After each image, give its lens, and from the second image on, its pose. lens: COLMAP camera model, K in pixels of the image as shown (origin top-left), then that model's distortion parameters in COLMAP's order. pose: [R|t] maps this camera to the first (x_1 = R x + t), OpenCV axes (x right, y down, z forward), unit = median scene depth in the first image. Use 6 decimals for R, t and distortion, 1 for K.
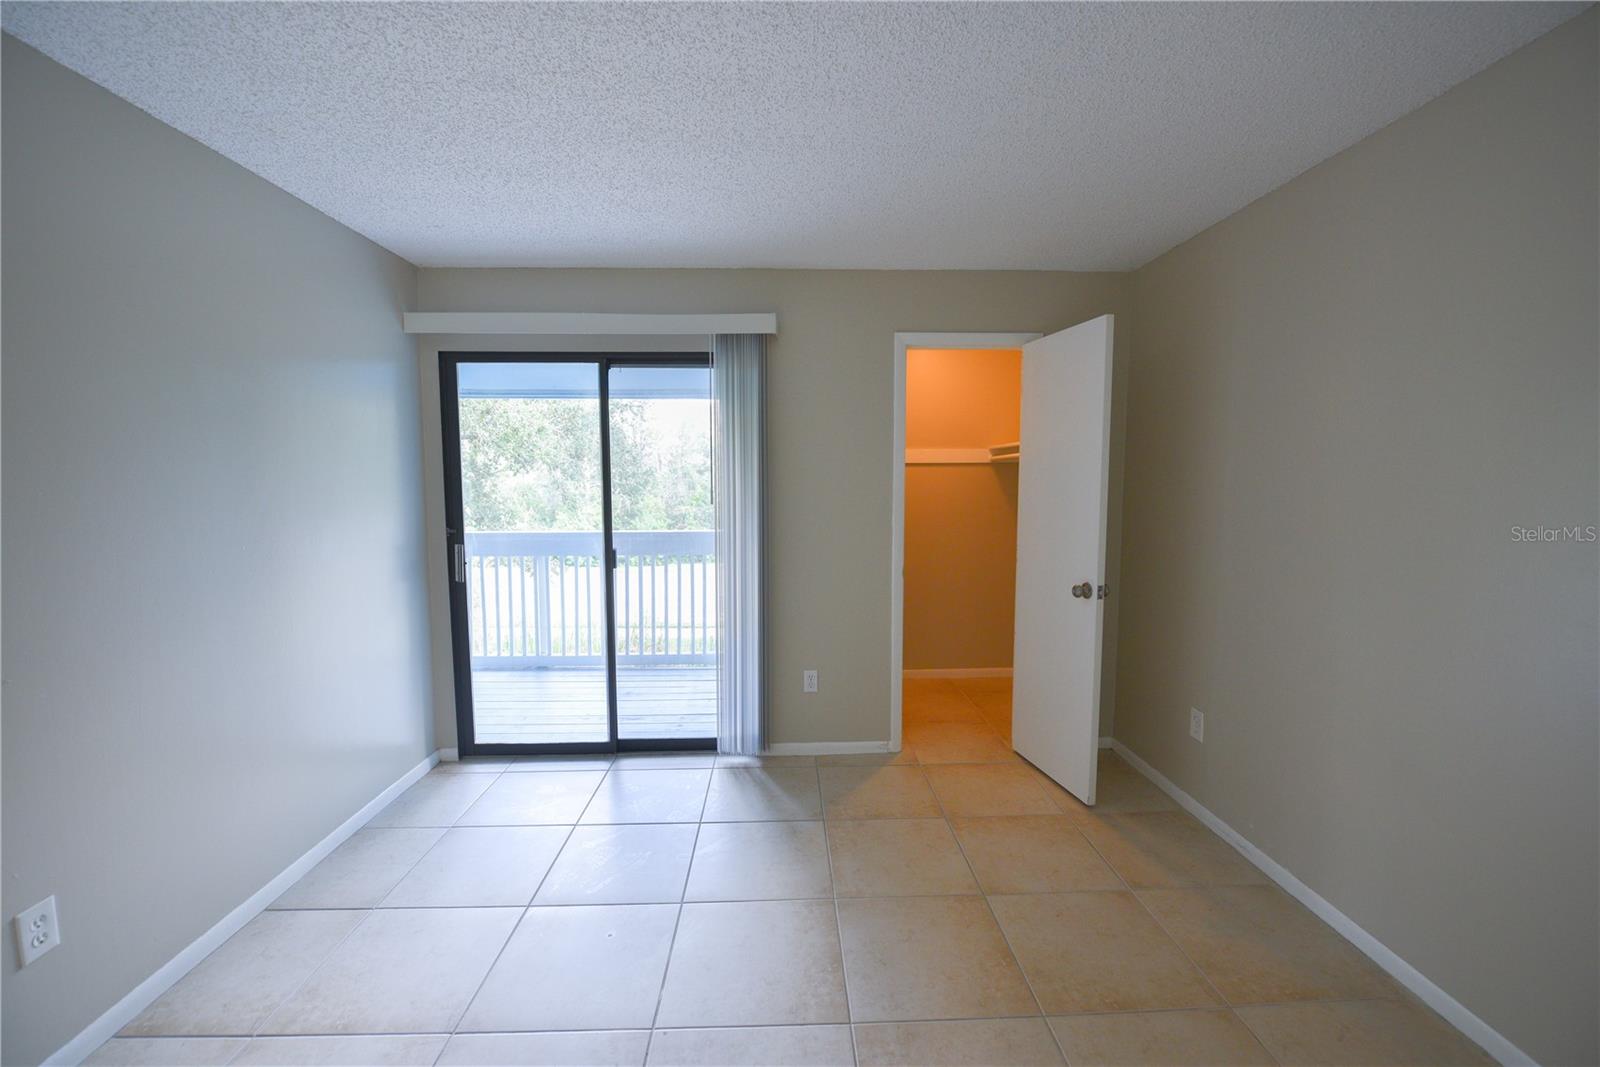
lens RADIAL K [[658.2, 0, 804.0], [0, 658.2, 531.8], [0, 0, 1]] dist [-0.013122, -0.000365]
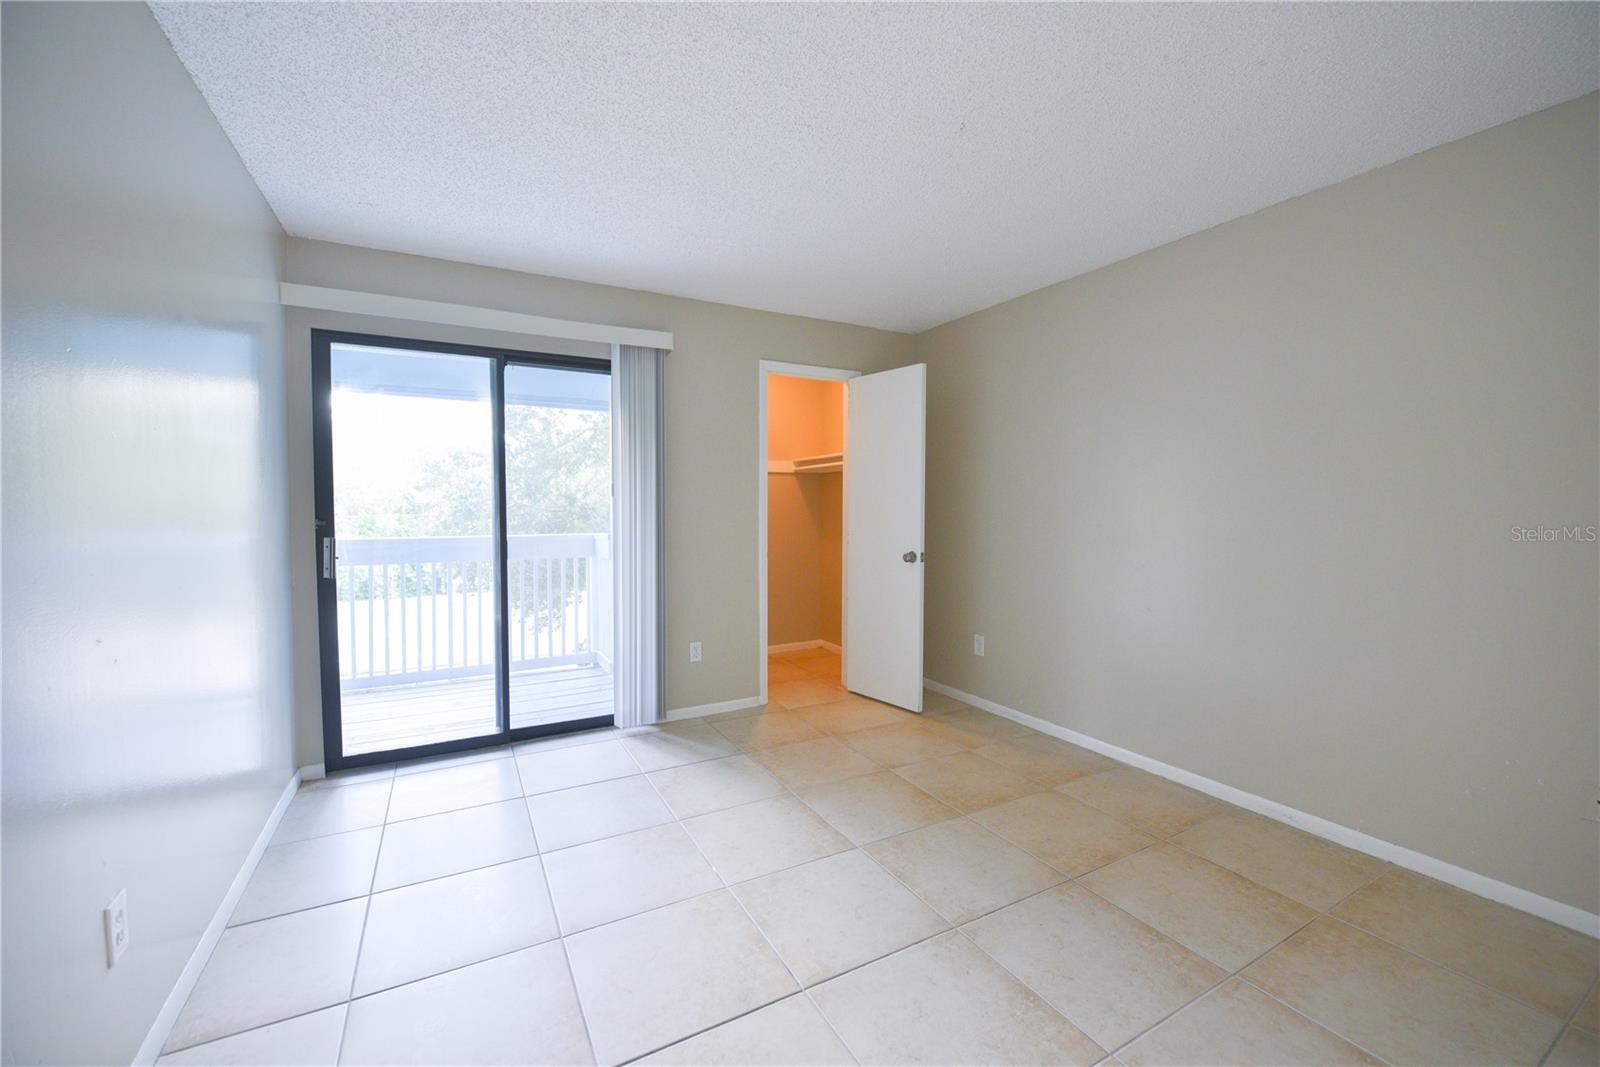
lens RADIAL K [[658.2, 0, 804.0], [0, 658.2, 531.8], [0, 0, 1]] dist [-0.013122, -0.000365]
pose [[0.887514, -0.013170, 0.460592, -0.362512], [0.033734, 0.998766, -0.036445, 0.068288], [-0.459544, 0.047884, 0.886863, -0.121503]]
